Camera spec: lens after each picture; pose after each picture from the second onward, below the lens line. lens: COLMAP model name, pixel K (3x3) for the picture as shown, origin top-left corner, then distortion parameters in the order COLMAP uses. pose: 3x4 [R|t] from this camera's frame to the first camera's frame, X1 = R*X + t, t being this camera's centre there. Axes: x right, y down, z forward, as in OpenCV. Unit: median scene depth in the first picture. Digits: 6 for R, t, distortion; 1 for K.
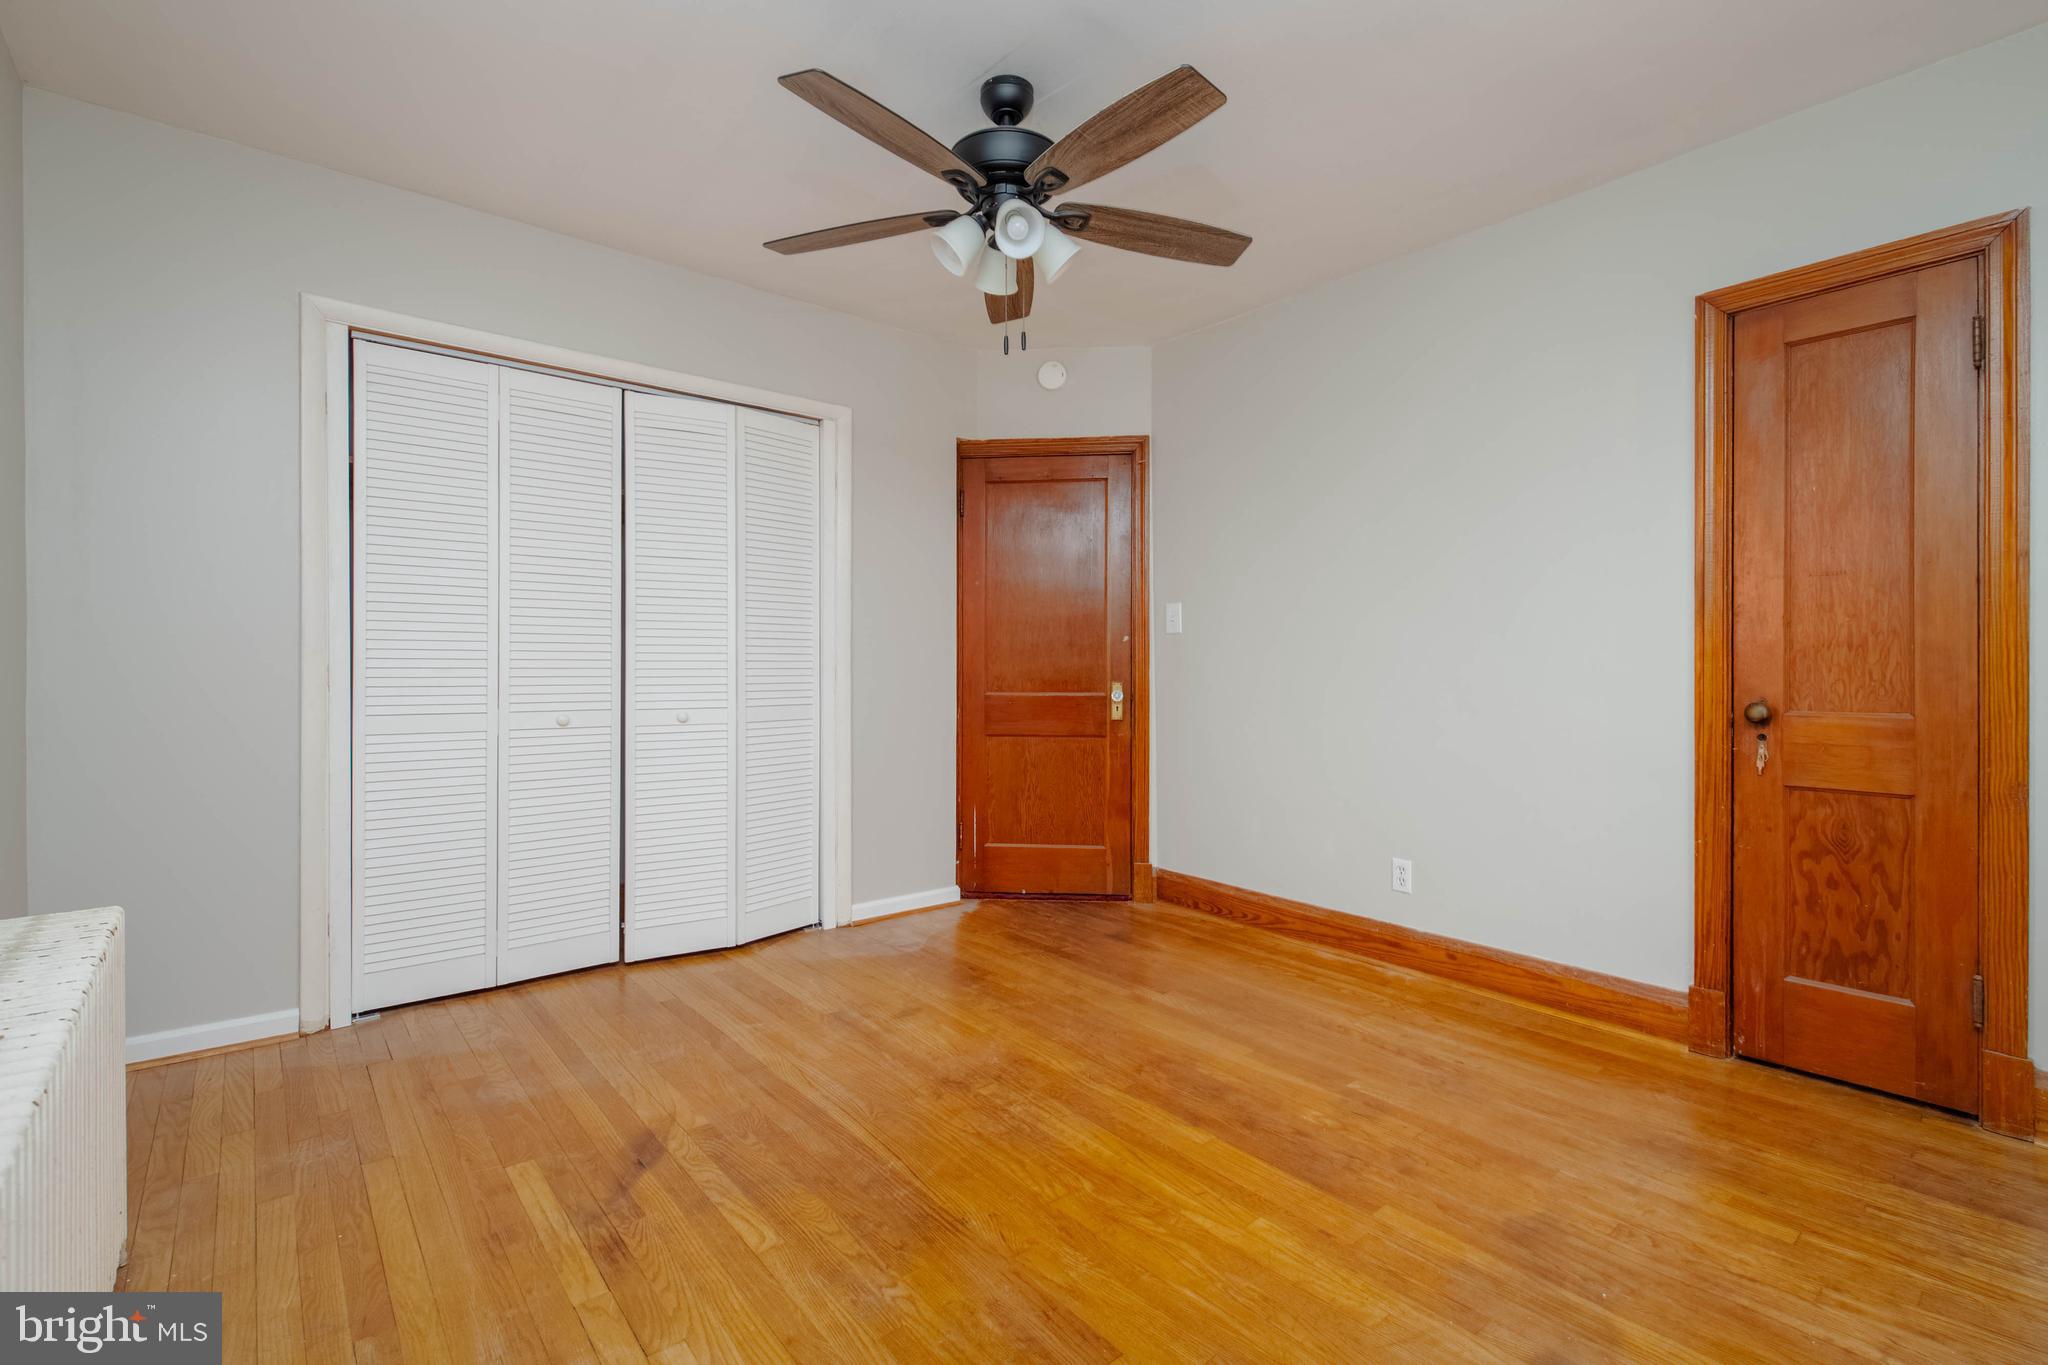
lens RADIAL K [[916.9, 0, 965.2], [0, 916.9, 664.3], [0, 0, 1]] dist [0.000844, -0.004390]
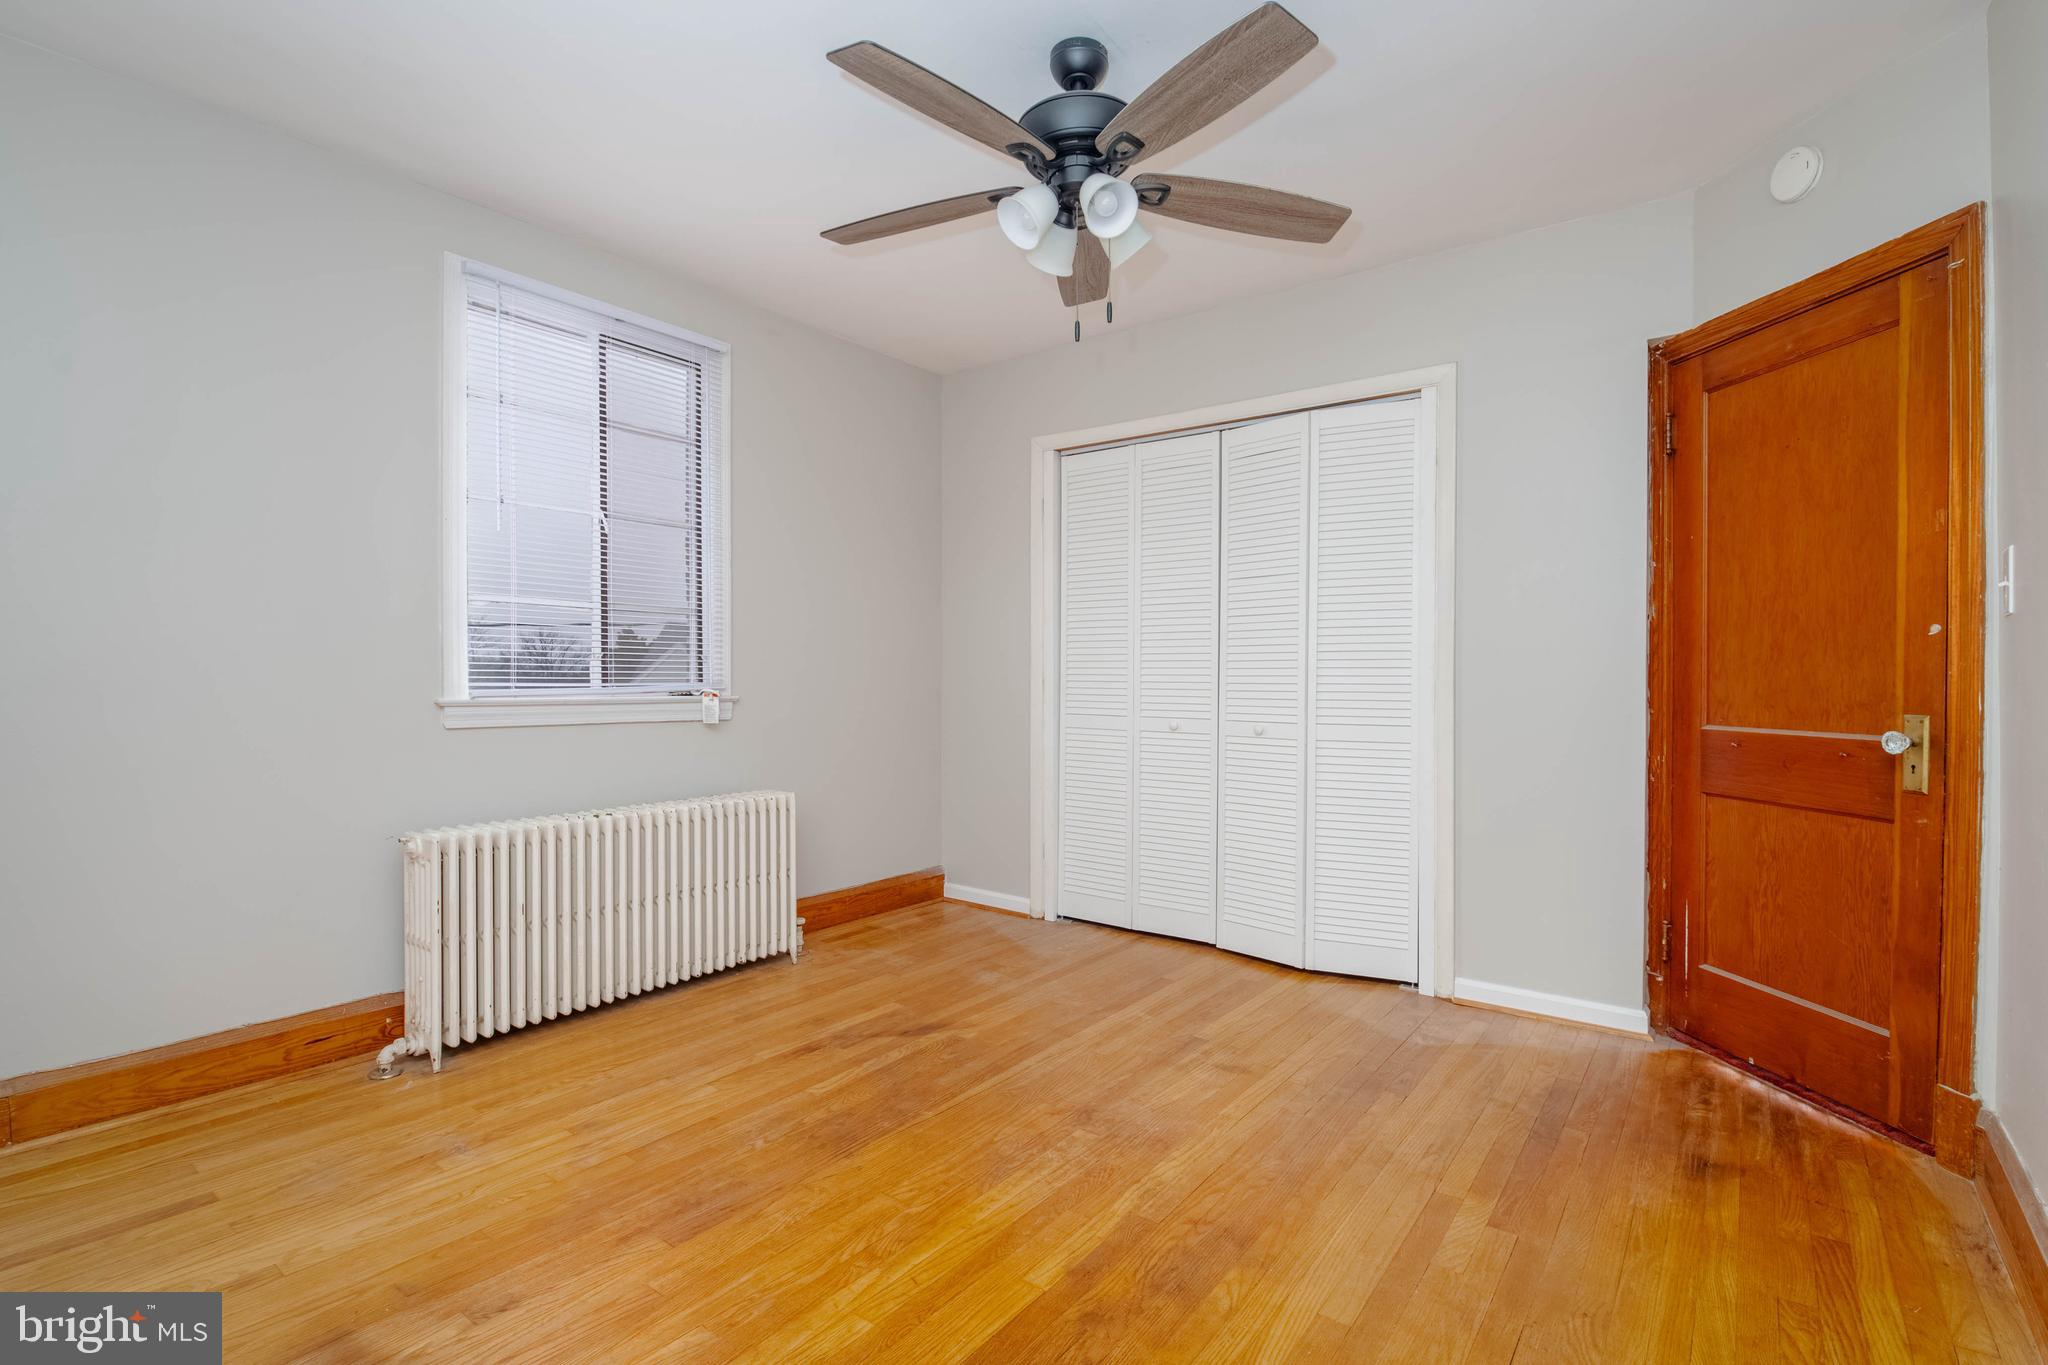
lens RADIAL K [[916.9, 0, 1049.9], [0, 916.9, 684.8], [0, 0, 1]] dist [0.000844, -0.004390]
pose [[0.278204, 0.008482, -0.960484, 0.888062], [-0.003907, 0.999963, 0.007699, -0.000724], [0.960514, 0.001611, 0.278227, 0.690594]]
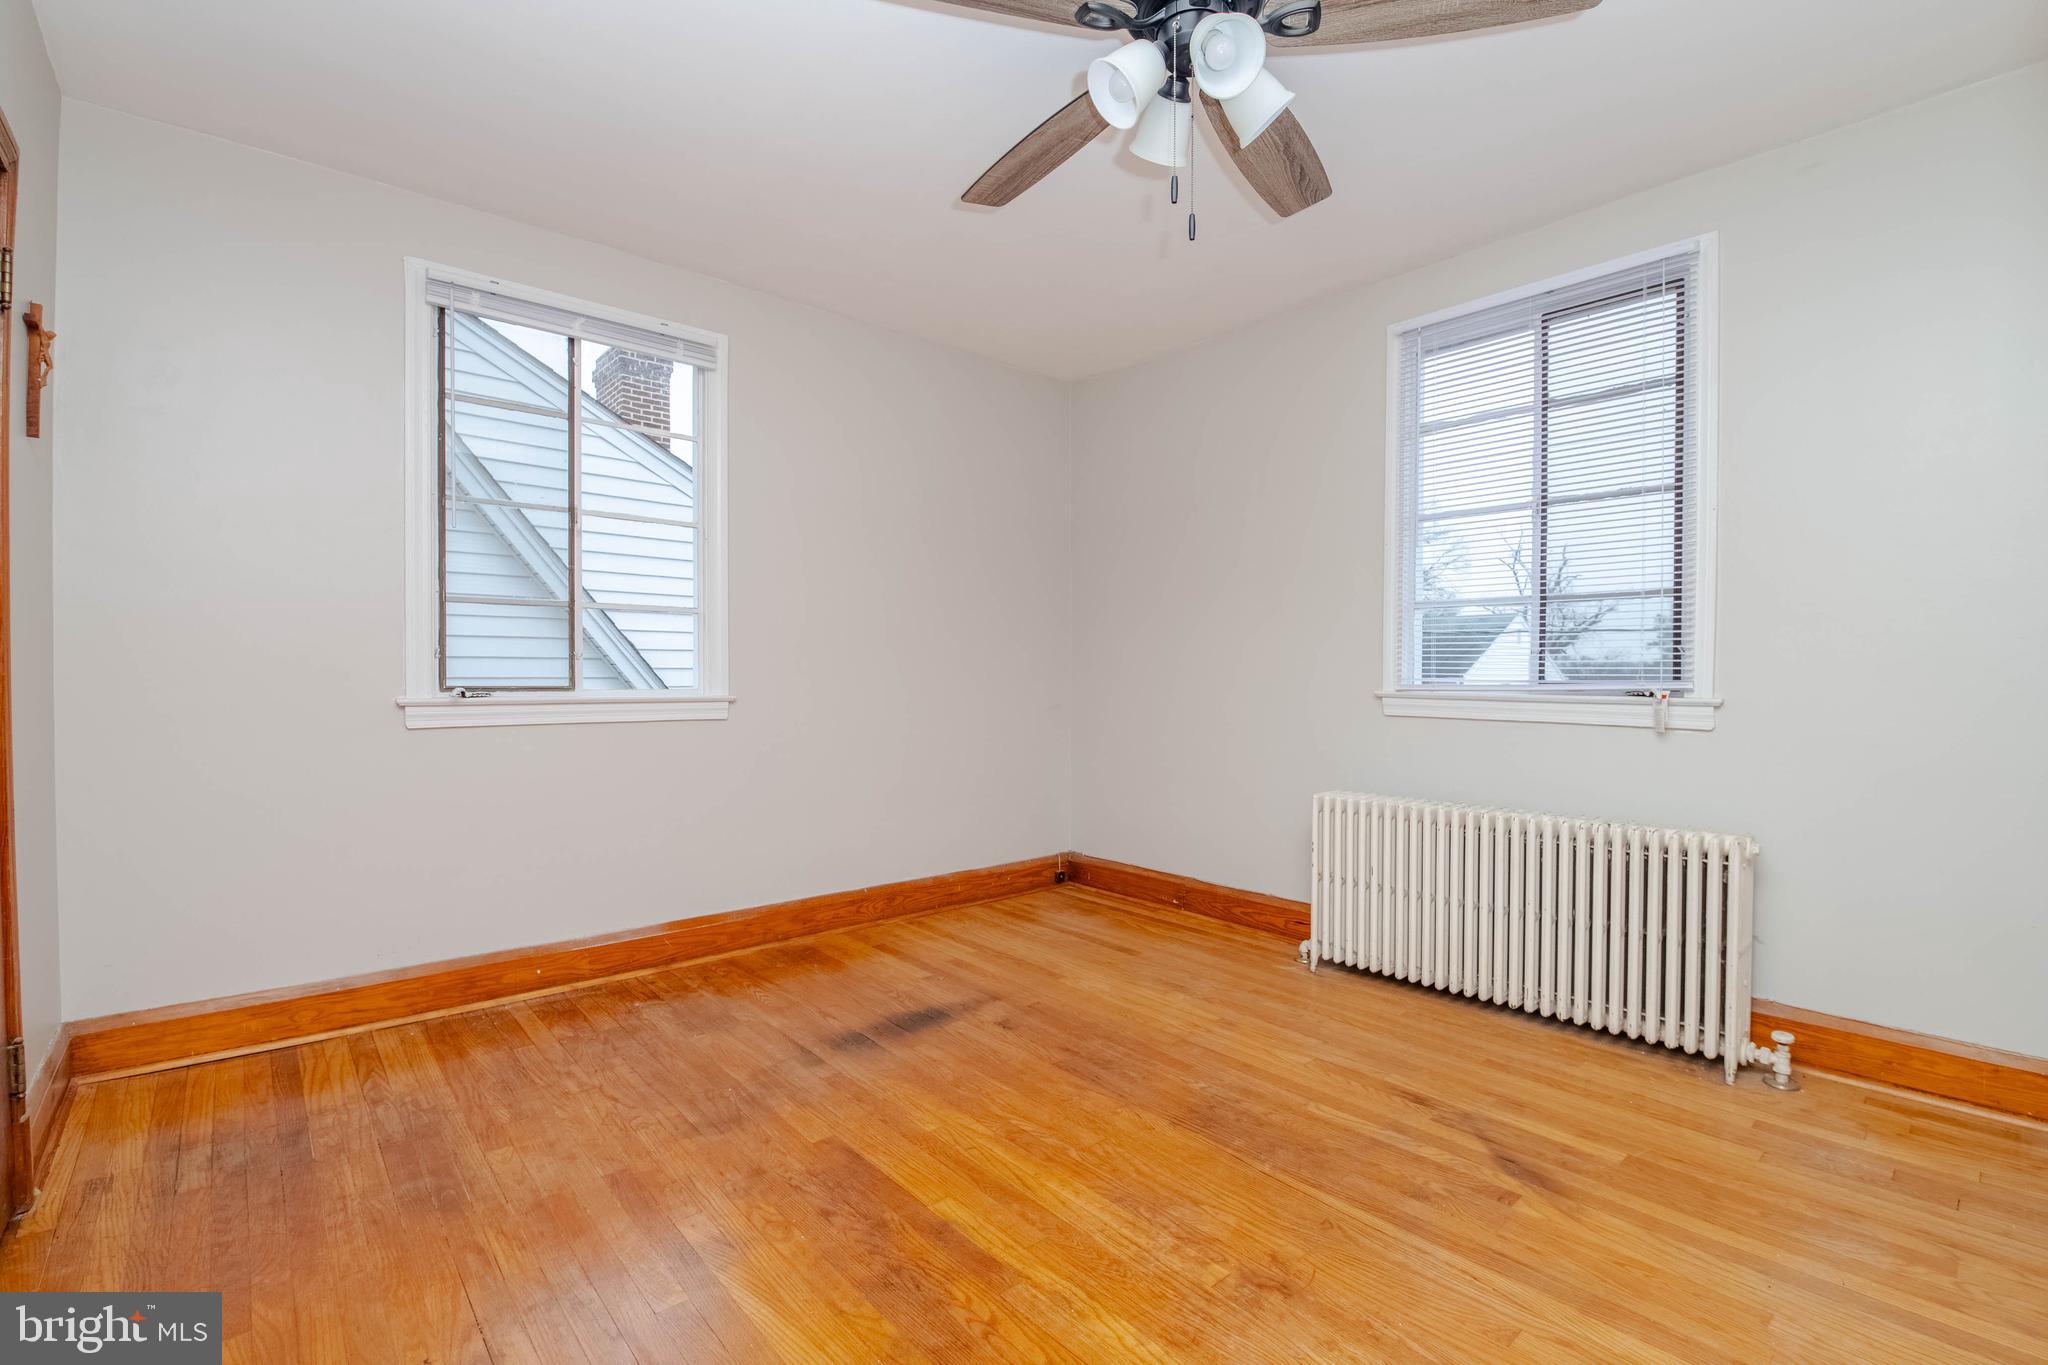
lens RADIAL K [[899.7, 0, 1040.8], [0, 899.7, 674.4], [0, 0, 1]] dist [-0.001409, -0.003020]
pose [[-0.995003, -0.003849, -0.099769, 0.222760], [-0.004005, 0.999991, 0.001367, 0.004285], [0.099763, 0.001760, -0.995010, 1.635289]]
